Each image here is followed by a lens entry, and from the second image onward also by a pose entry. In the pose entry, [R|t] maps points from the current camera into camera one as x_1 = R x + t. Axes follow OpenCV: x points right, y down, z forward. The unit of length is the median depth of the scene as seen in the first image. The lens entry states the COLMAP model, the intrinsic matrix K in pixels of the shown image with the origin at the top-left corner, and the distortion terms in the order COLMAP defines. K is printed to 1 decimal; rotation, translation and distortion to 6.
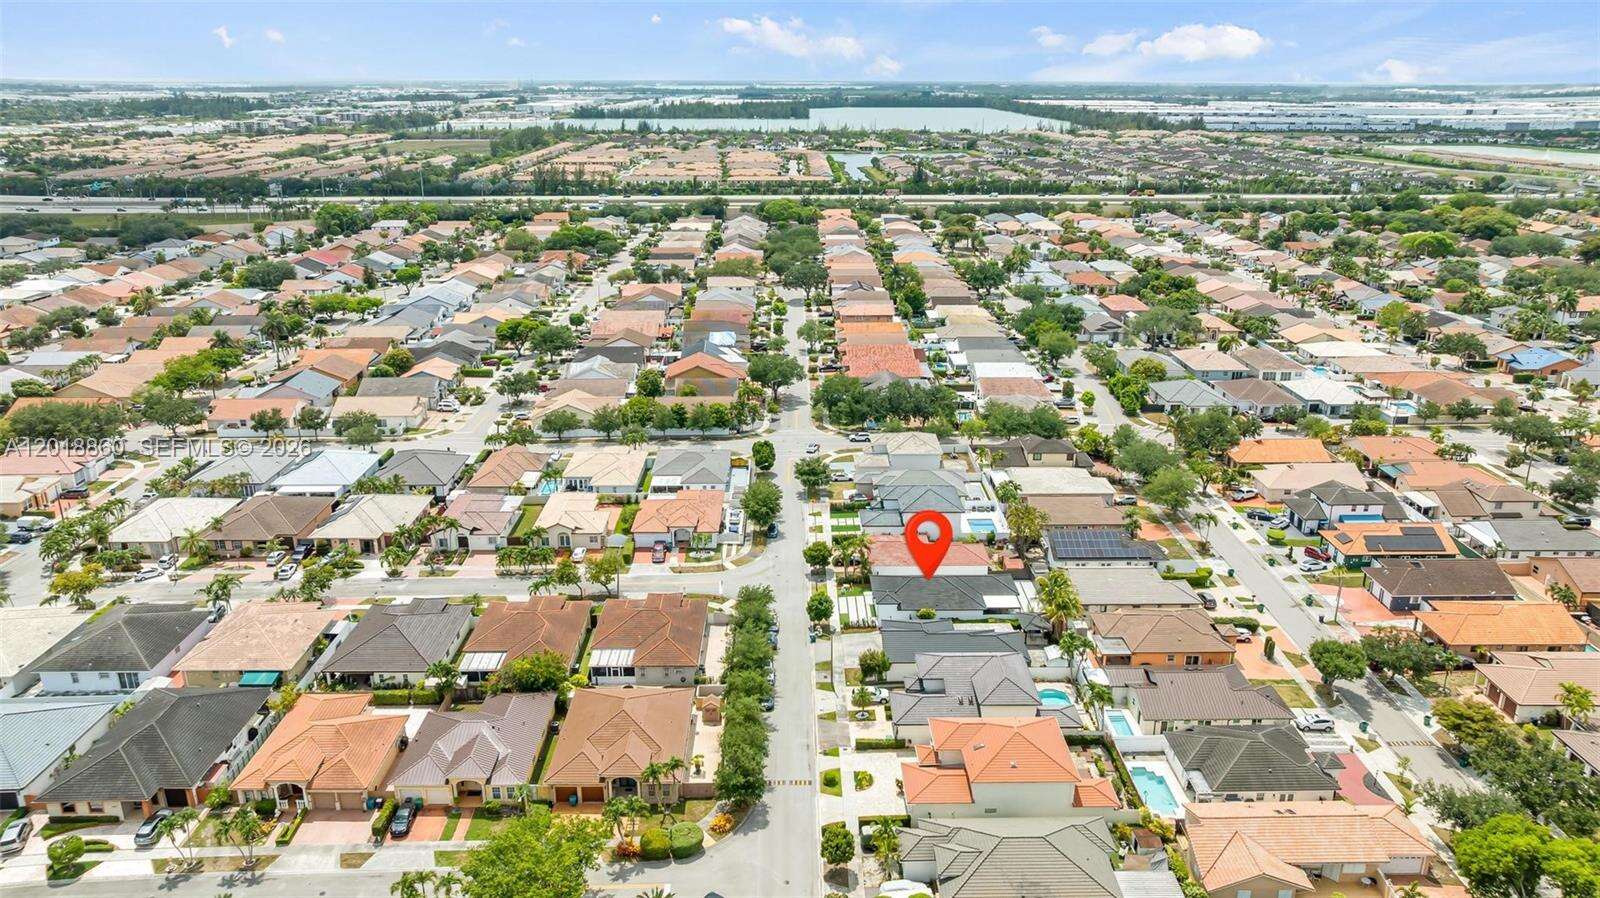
lens RADIAL K [[1129.9, 0, 800.0], [0, 1129.9, 449.0], [0, 0, 1]] dist [-0.023017, -0.000291]
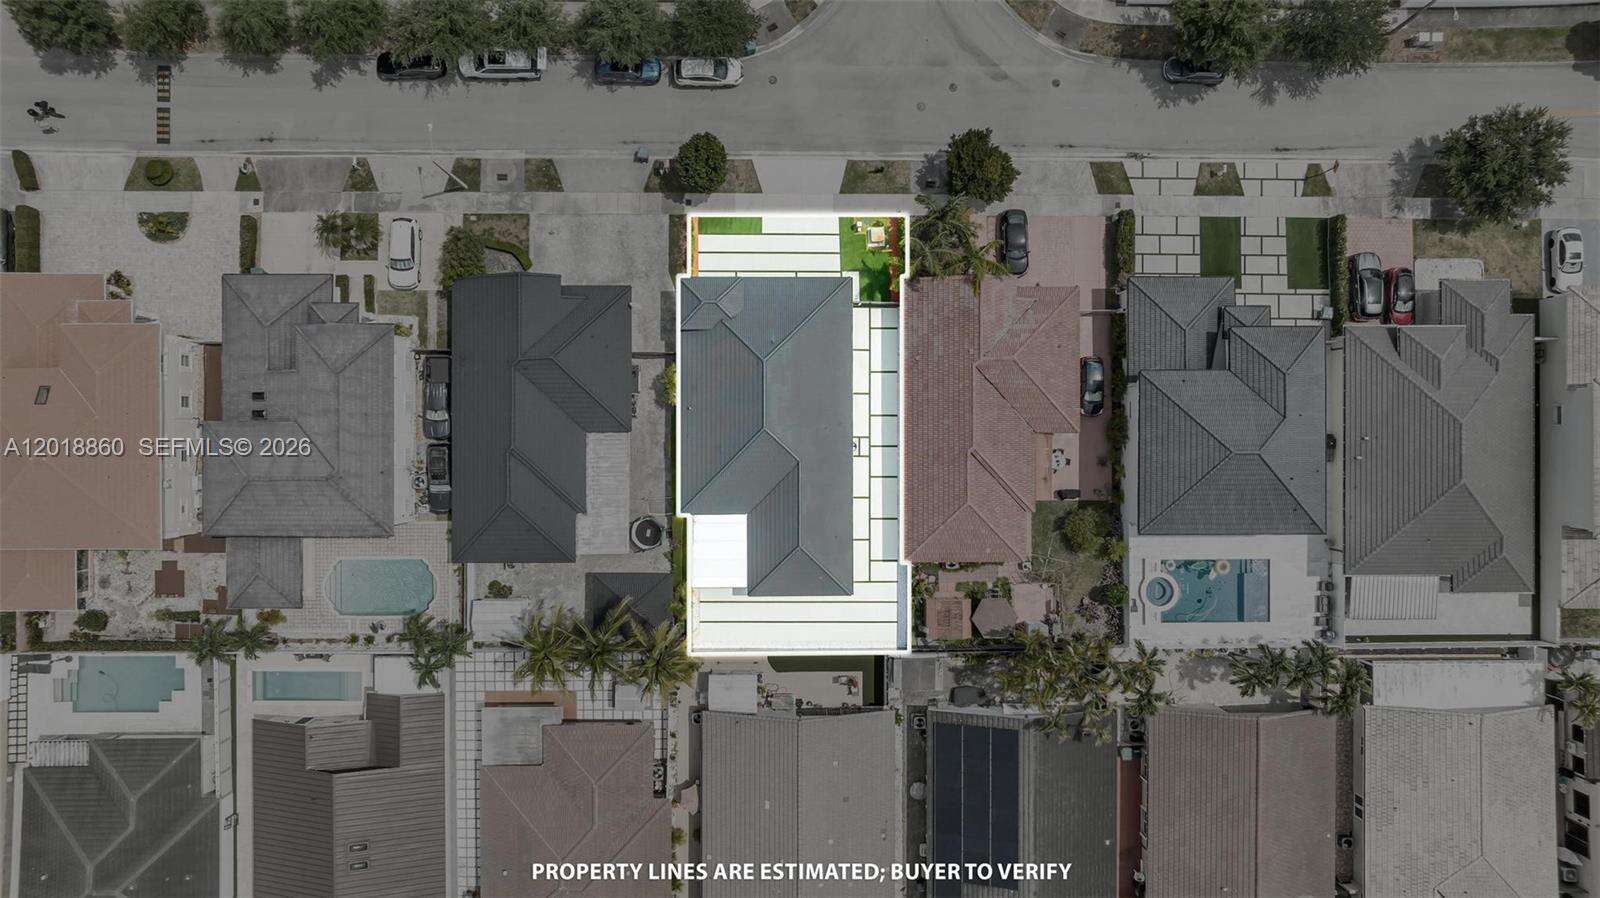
lens RADIAL K [[1129.9, 0, 800.0], [0, 1129.9, 449.0], [0, 0, 1]] dist [-0.023017, -0.000291]
pose [[-0.011135, 0.999870, 0.011665, 0.116599], [-0.348700, -0.014816, 0.937117, -0.272348], [0.937168, 0.006368, 0.348820, 0.800648]]
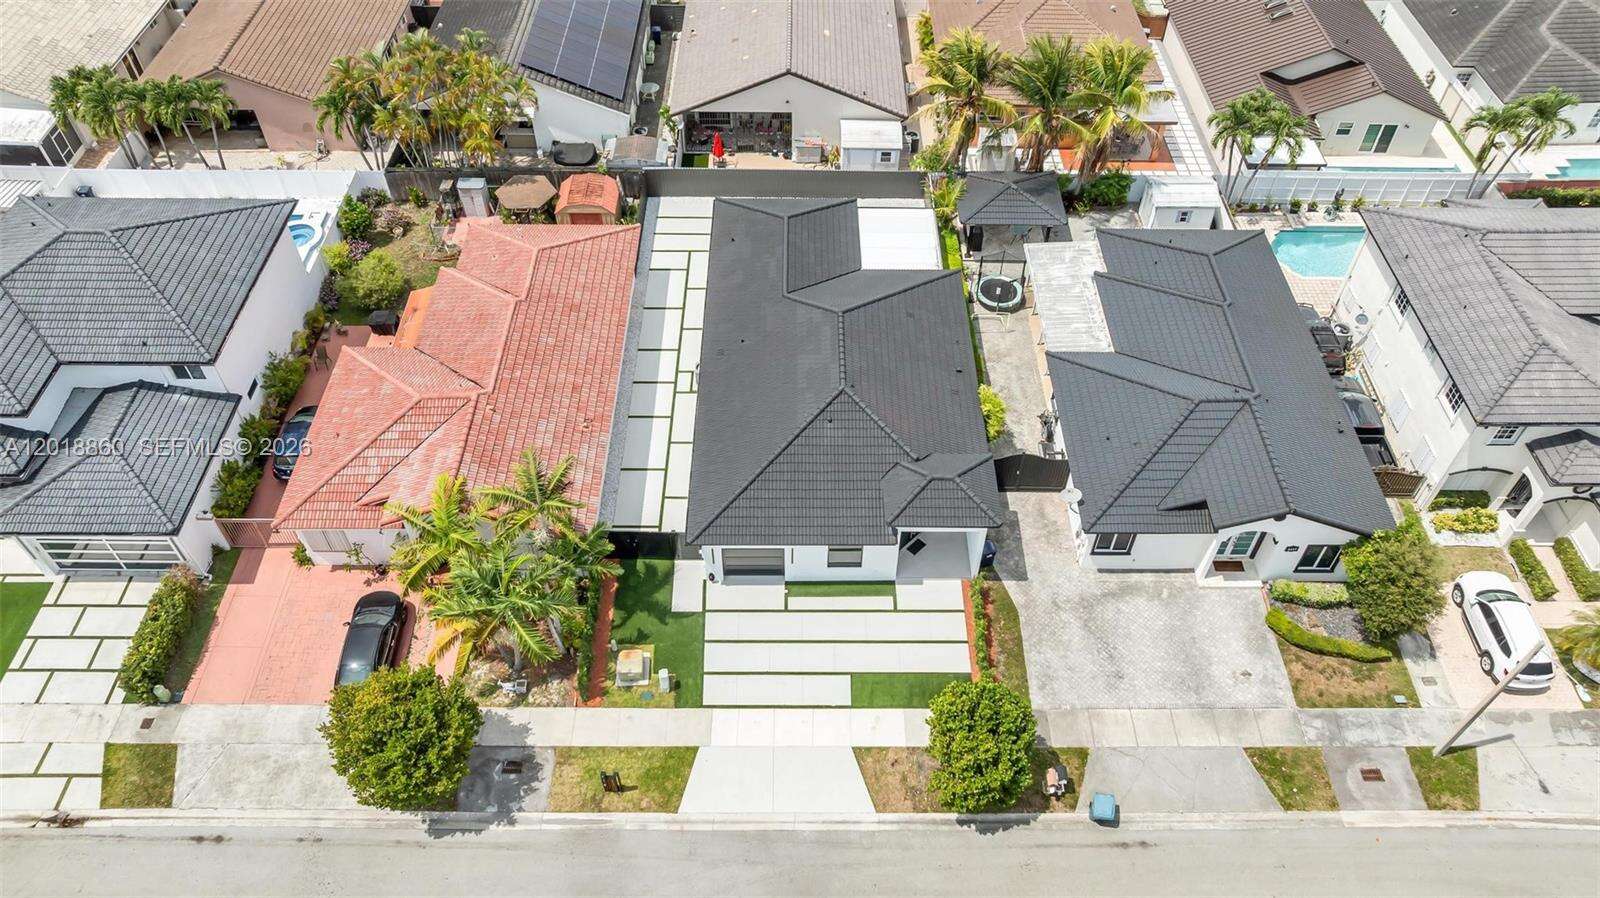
lens RADIAL K [[1129.9, 0, 800.0], [0, 1129.9, 449.0], [0, 0, 1]] dist [-0.023017, -0.000291]
pose [[0.008470, -0.732477, 0.680740, -0.080708], [0.317613, 0.647482, 0.692740, -0.052754], [-0.948183, 0.210345, 0.238128, 0.882512]]
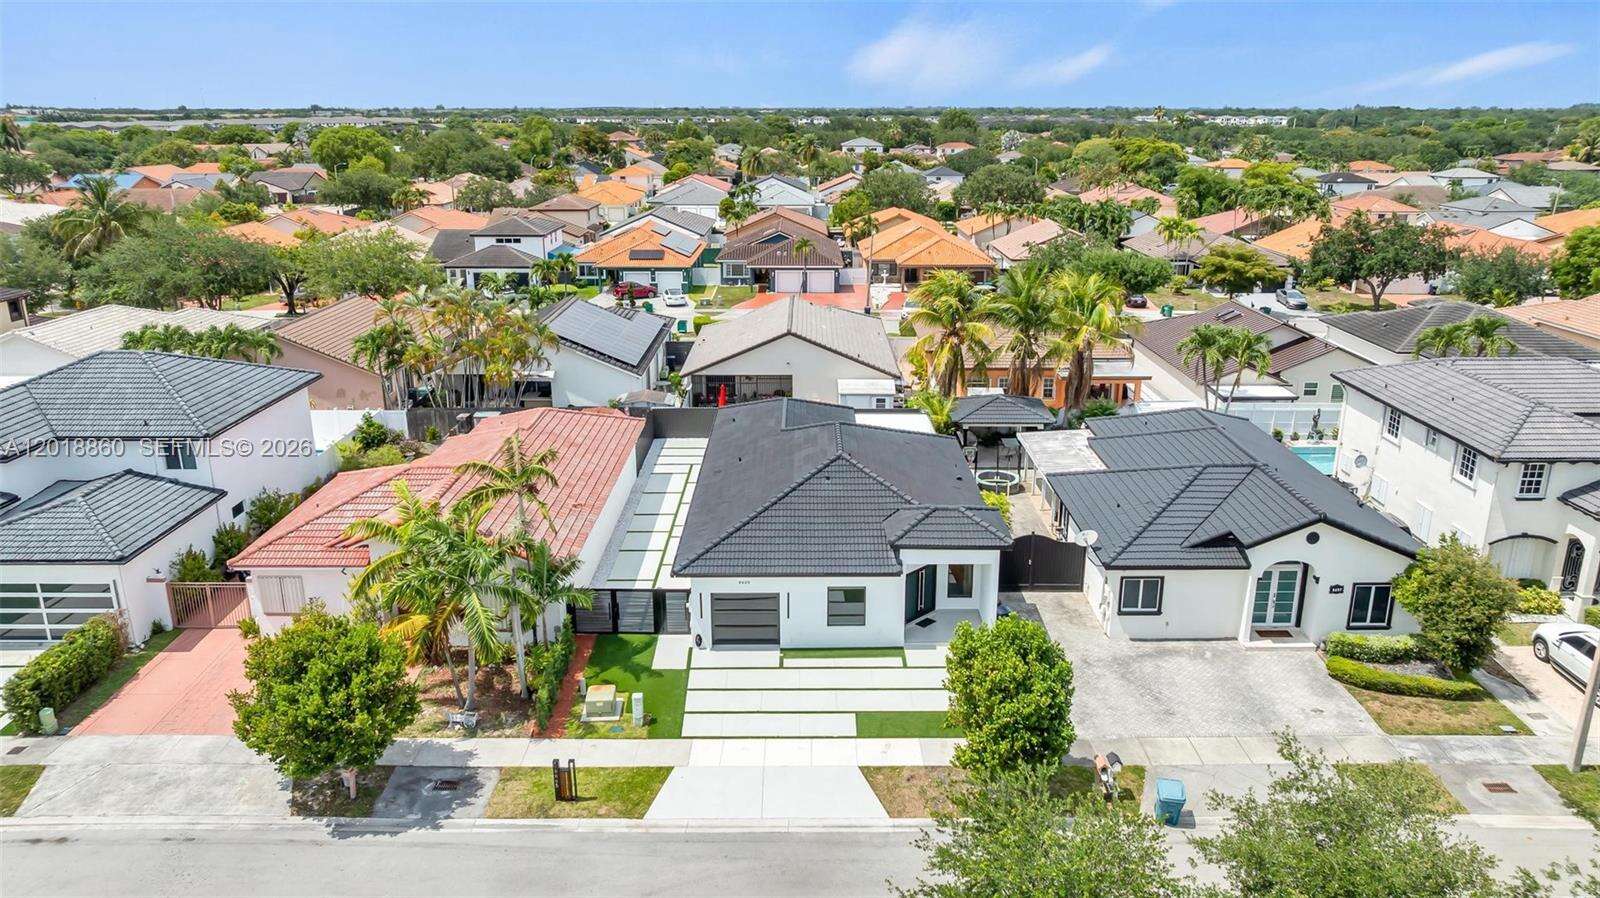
lens RADIAL K [[1132.6, 0, 800.0], [0, 1132.6, 449.0], [0, 0, 1]] dist [-0.055687, 0.070480]
pose [[0.012593, -0.280472, 0.959779, -0.132941], [0.326057, 0.908543, 0.261222, 0.041148], [-0.945266, 0.309654, 0.102891, 0.911182]]
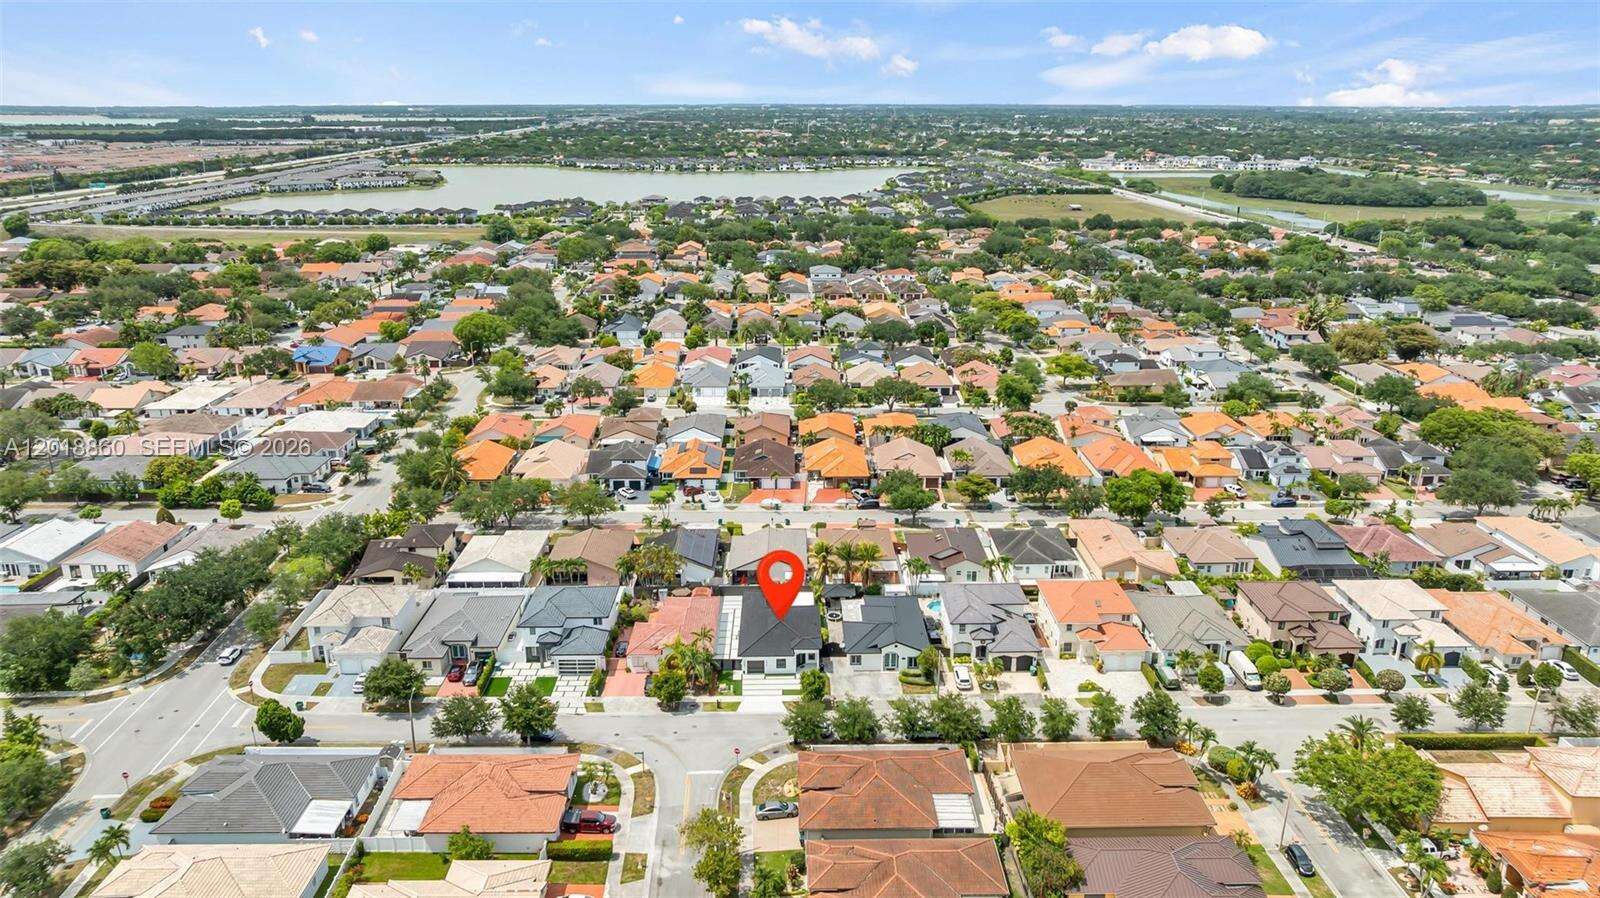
lens RADIAL K [[1129.9, 0, 800.0], [0, 1129.9, 449.0], [0, 0, 1]] dist [-0.023017, -0.000291]
pose [[-0.001746, -0.286008, 0.958226, -0.699547], [0.328445, 0.904903, 0.270691, -0.242269], [-0.944522, 0.315197, 0.092358, 0.792323]]
